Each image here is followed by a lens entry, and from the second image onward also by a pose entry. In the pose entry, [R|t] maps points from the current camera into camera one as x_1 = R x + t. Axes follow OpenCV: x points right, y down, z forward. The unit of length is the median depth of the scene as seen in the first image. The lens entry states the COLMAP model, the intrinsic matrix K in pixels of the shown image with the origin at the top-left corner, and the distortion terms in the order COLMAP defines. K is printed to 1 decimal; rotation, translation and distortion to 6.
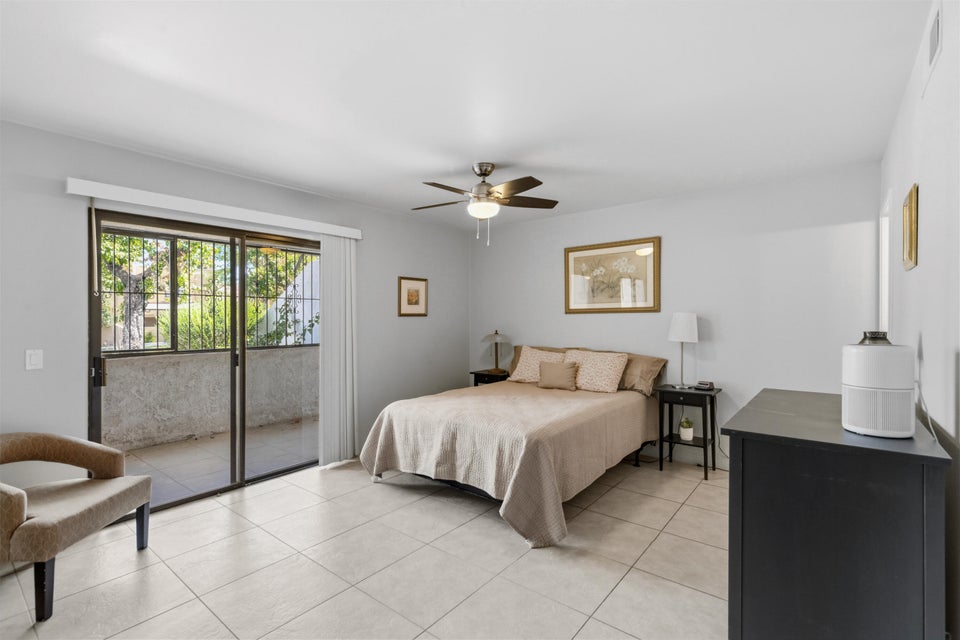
lens RADIAL K [[440.8, 0, 479.3], [0, 440.8, 305.8], [0, 0, 1]] dist [0.013390, -0.002179]
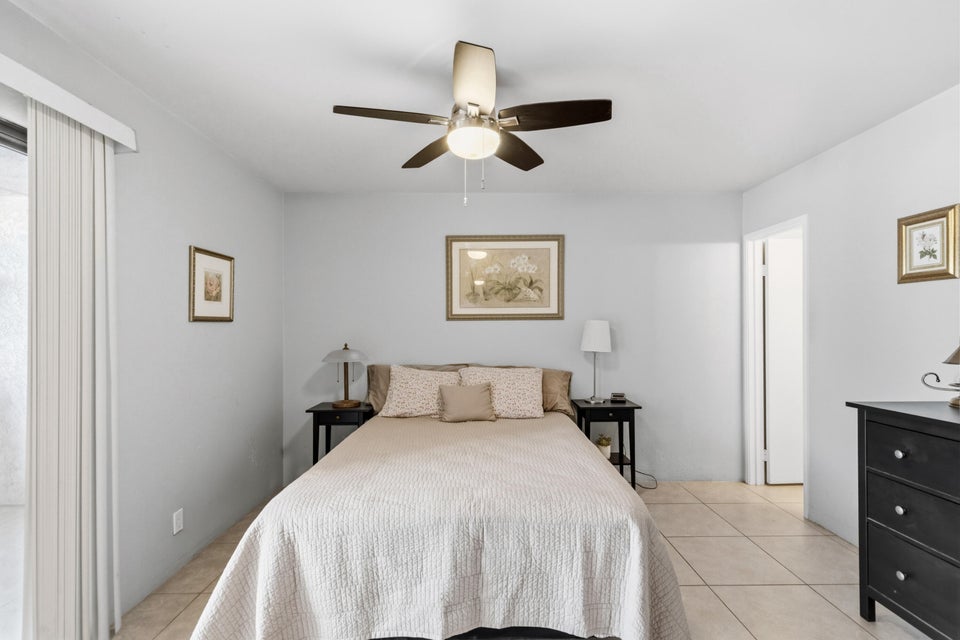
lens RADIAL K [[440.8, 0, 486.9], [0, 440.8, 312.9], [0, 0, 1]] dist [0.013390, -0.002179]
pose [[0.764213, 0.022052, 0.644587, -0.279280], [-0.020568, 0.999740, -0.009817, 0.012331], [-0.644636, -0.005756, 0.764468, 0.402876]]
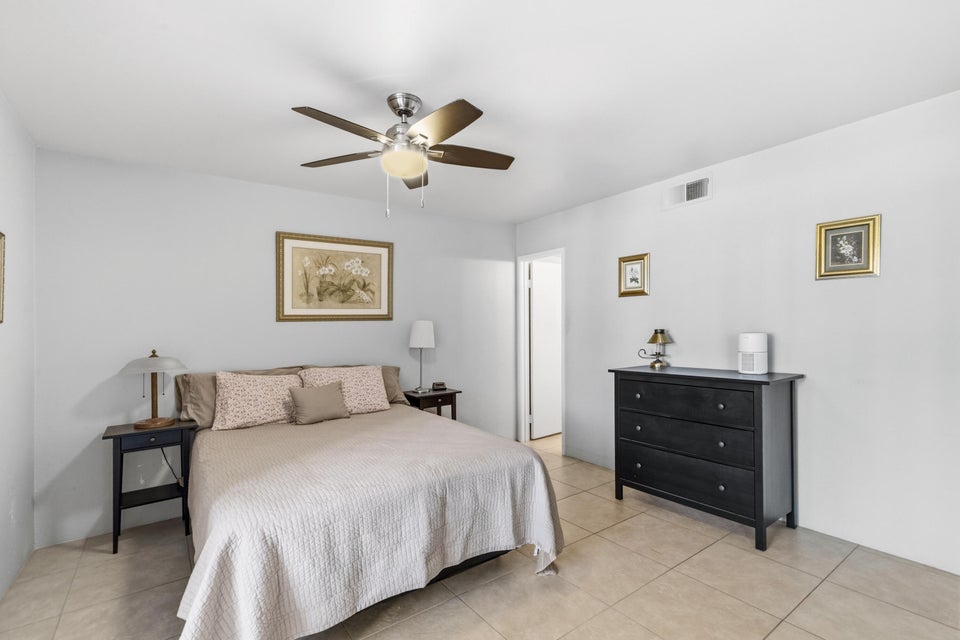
lens RADIAL K [[440.8, 0, 485.5], [0, 440.8, 313.8], [0, 0, 1]] dist [0.013390, -0.002179]
pose [[0.249888, 0.027559, 0.967882, -0.476917], [-0.014613, 0.999588, -0.024689, 0.020773], [-0.968164, -0.007974, 0.250188, 0.536853]]
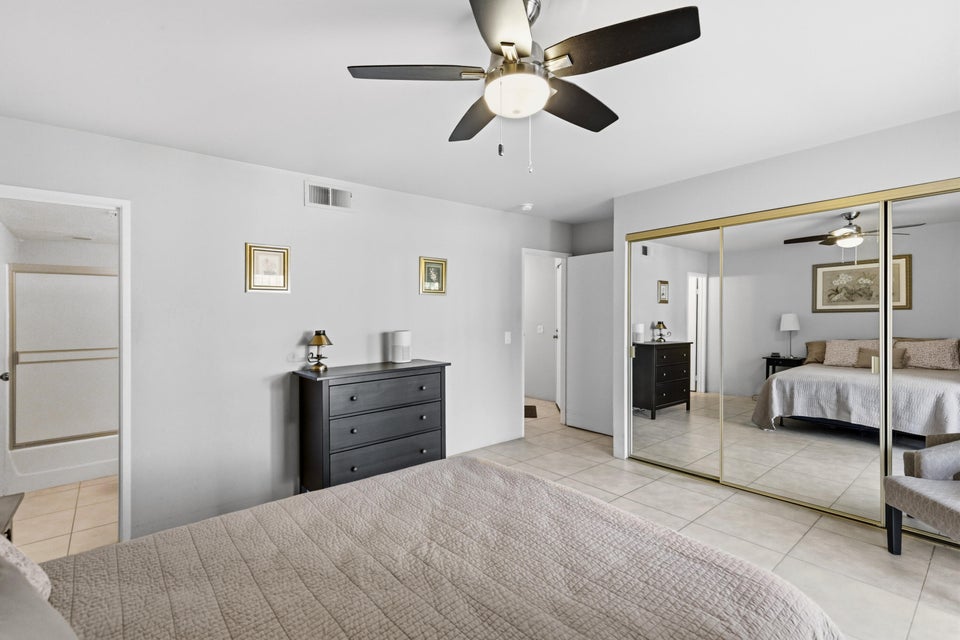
lens RADIAL K [[440.8, 0, 471.5], [0, 440.8, 320.5], [0, 0, 1]] dist [0.013390, -0.002179]
pose [[-0.981333, 0.020749, 0.191196, -0.023690], [0.016685, 0.999600, -0.022842, 0.028797], [-0.191593, -0.019226, -0.981286, 1.143713]]
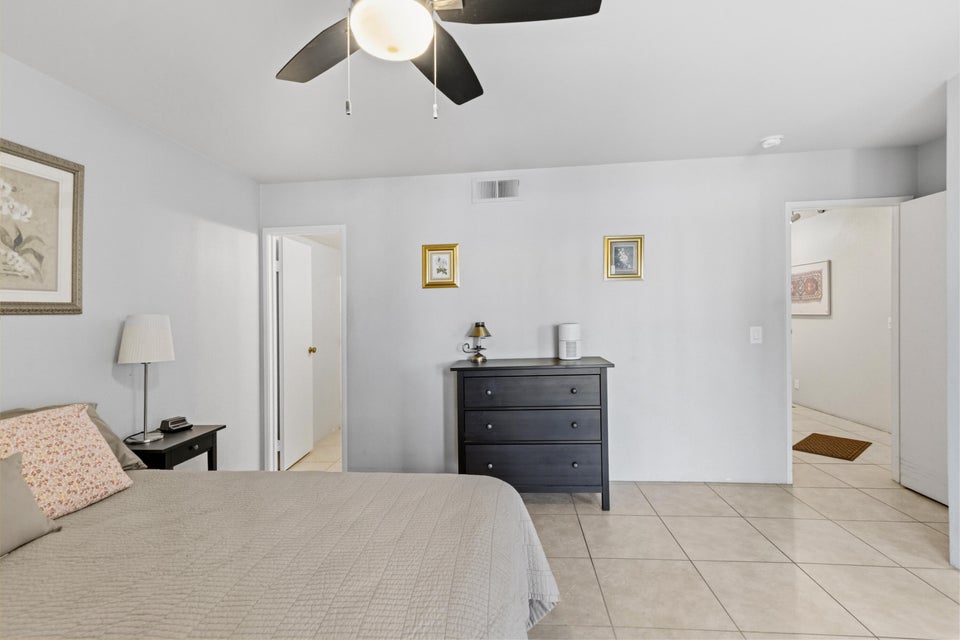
lens RADIAL K [[440.8, 0, 476.7], [0, 440.8, 308.1], [0, 0, 1]] dist [0.013390, -0.002179]
pose [[-0.563943, 0.031354, 0.825218, -0.267084], [0.004107, 0.999373, -0.035164, 0.026567], [-0.825803, -0.016442, -0.563719, 0.884192]]
